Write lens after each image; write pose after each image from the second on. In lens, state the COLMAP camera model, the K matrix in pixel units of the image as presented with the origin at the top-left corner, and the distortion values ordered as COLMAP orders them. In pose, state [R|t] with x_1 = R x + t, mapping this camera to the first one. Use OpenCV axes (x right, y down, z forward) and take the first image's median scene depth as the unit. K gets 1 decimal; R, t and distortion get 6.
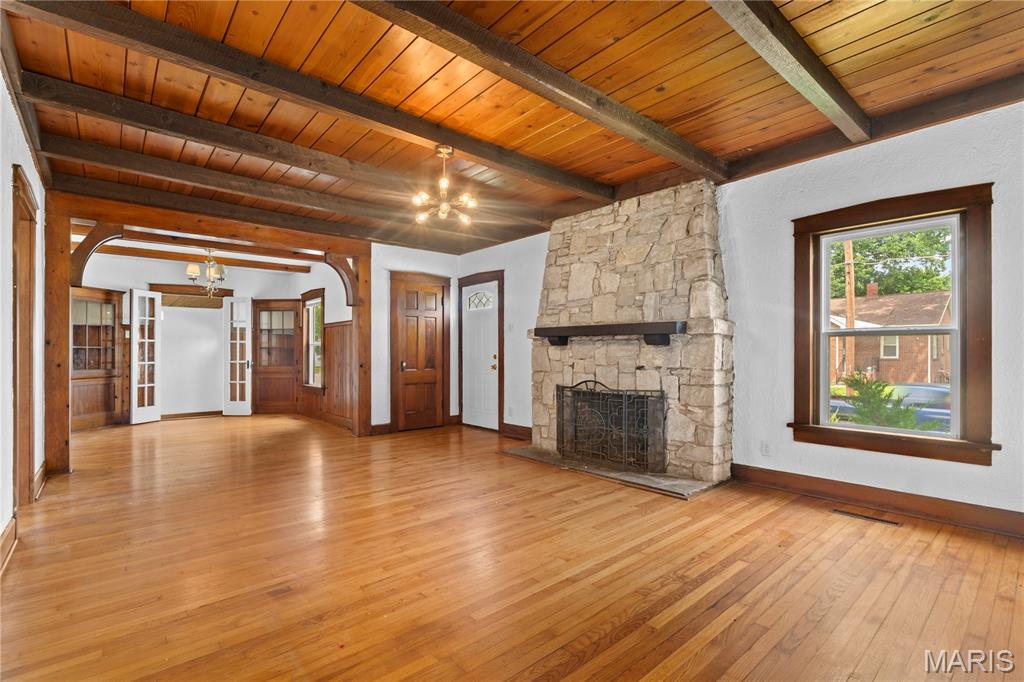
lens RADIAL K [[470.4, 0, 514.6], [0, 470.4, 352.6], [0, 0, 1]] dist [-0.002753, 0.000244]
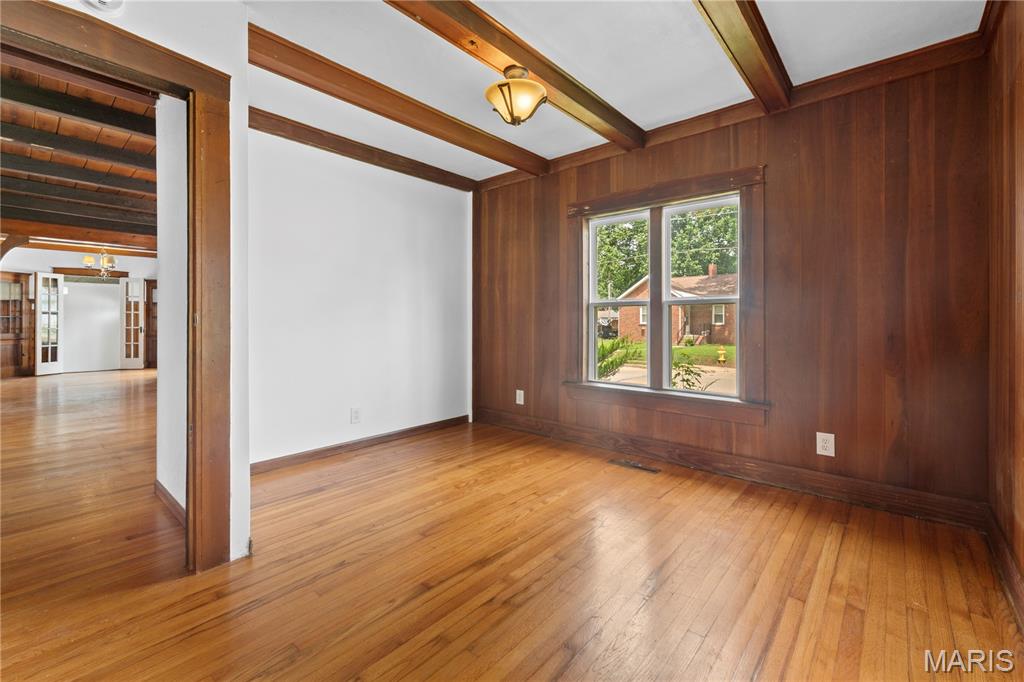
lens RADIAL K [[437.4, 0, 515.6], [0, 437.4, 319.7], [0, 0, 1]] dist [0.002227, -0.000074]
pose [[0.990348, -0.000338, 0.138599, 0.365708], [0.000309, 1.000000, 0.000229, -0.003471], [-0.138599, -0.000184, 0.990348, -0.430598]]
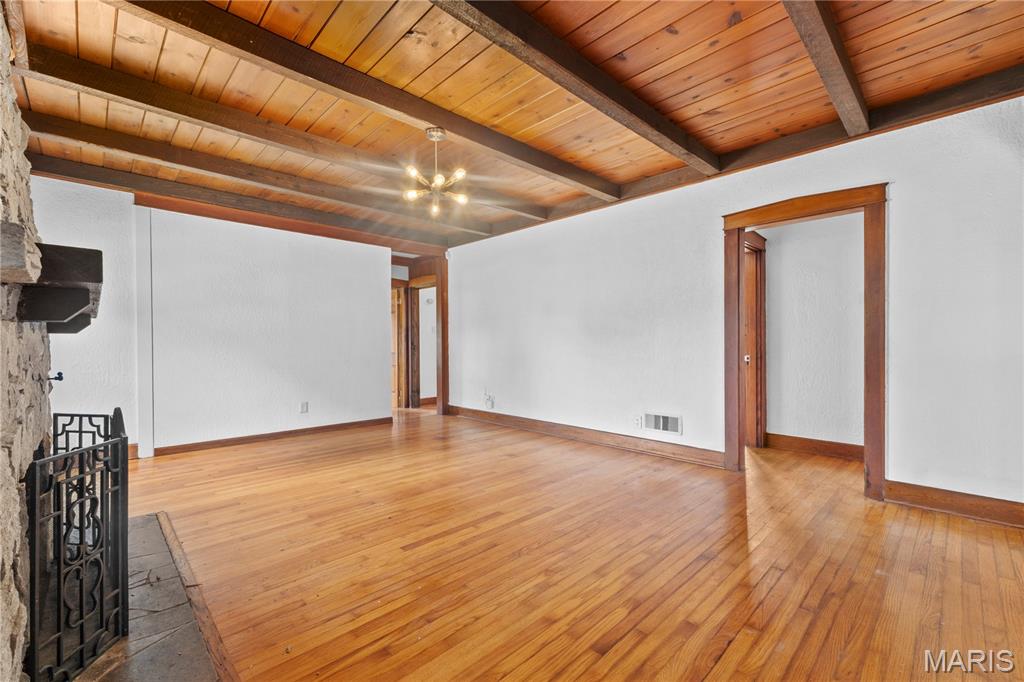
lens RADIAL K [[436.0, 0, 511.3], [0, 436.0, 344.2], [0, 0, 1]] dist [-0.000088, -0.000069]
pose [[-0.998560, 0.006127, -0.053286, -0.131780], [0.005973, 0.999977, 0.003059, 0.000012], [0.053304, 0.002736, -0.998575, 0.991583]]
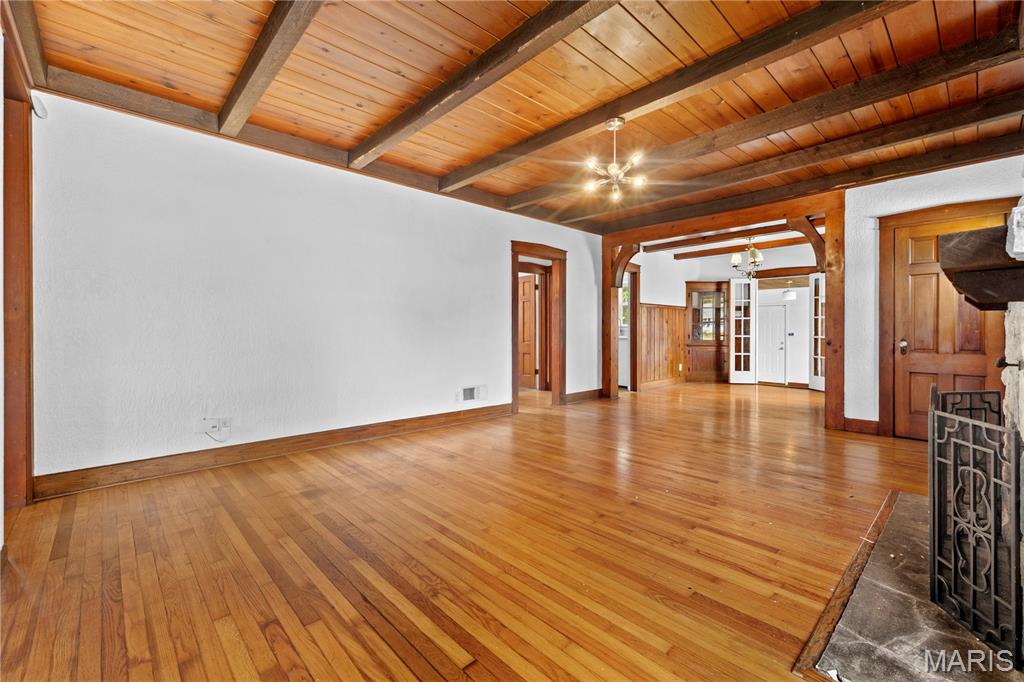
lens RADIAL K [[432.9, 0, 511.4], [0, 432.9, 328.0], [0, 0, 1]] dist [0.003958, 0.000312]
pose [[0.036305, -0.001222, -0.999340, 0.399545], [-0.002542, 0.999996, -0.001316, 0.003454], [0.999338, 0.002588, 0.036302, 0.390934]]
